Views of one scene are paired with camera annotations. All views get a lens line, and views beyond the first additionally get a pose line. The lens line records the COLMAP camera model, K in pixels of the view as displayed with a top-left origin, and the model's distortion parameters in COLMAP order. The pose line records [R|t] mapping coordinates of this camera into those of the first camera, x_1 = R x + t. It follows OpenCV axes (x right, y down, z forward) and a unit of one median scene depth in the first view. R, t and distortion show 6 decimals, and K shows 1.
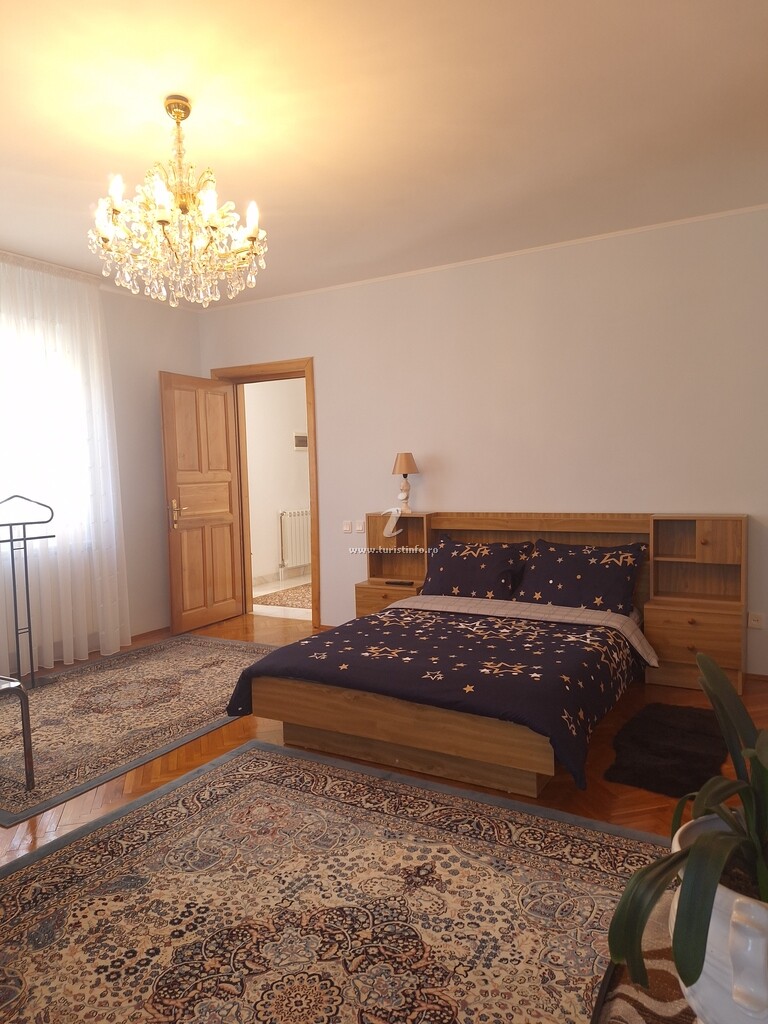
lens RADIAL K [[705.3, 0, 384.0], [0, 705.3, 512.0], [0, 0, 1]] dist [-0.023017, -0.003104]
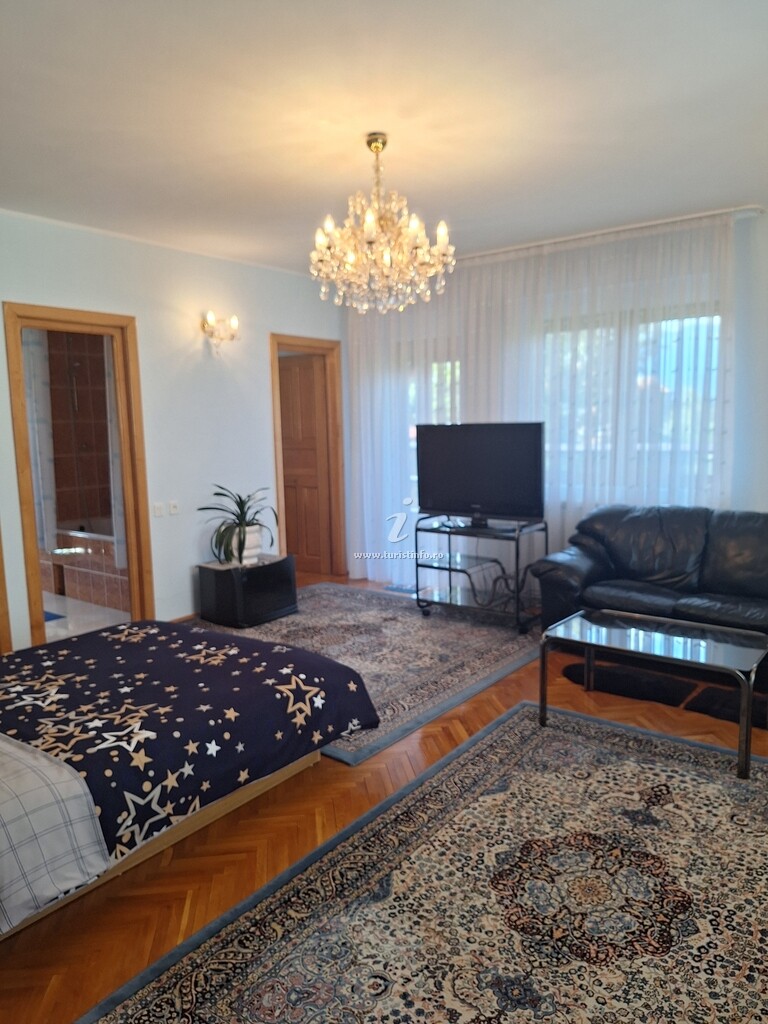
lens RADIAL K [[705.3, 0, 384.0], [0, 705.3, 512.0], [0, 0, 1]] dist [-0.023017, -0.003104]
pose [[-0.991593, 0.020200, 0.127813, -0.328136], [0.043307, 0.982585, 0.180697, -0.140208], [-0.121937, 0.184713, -0.975199, 1.716354]]
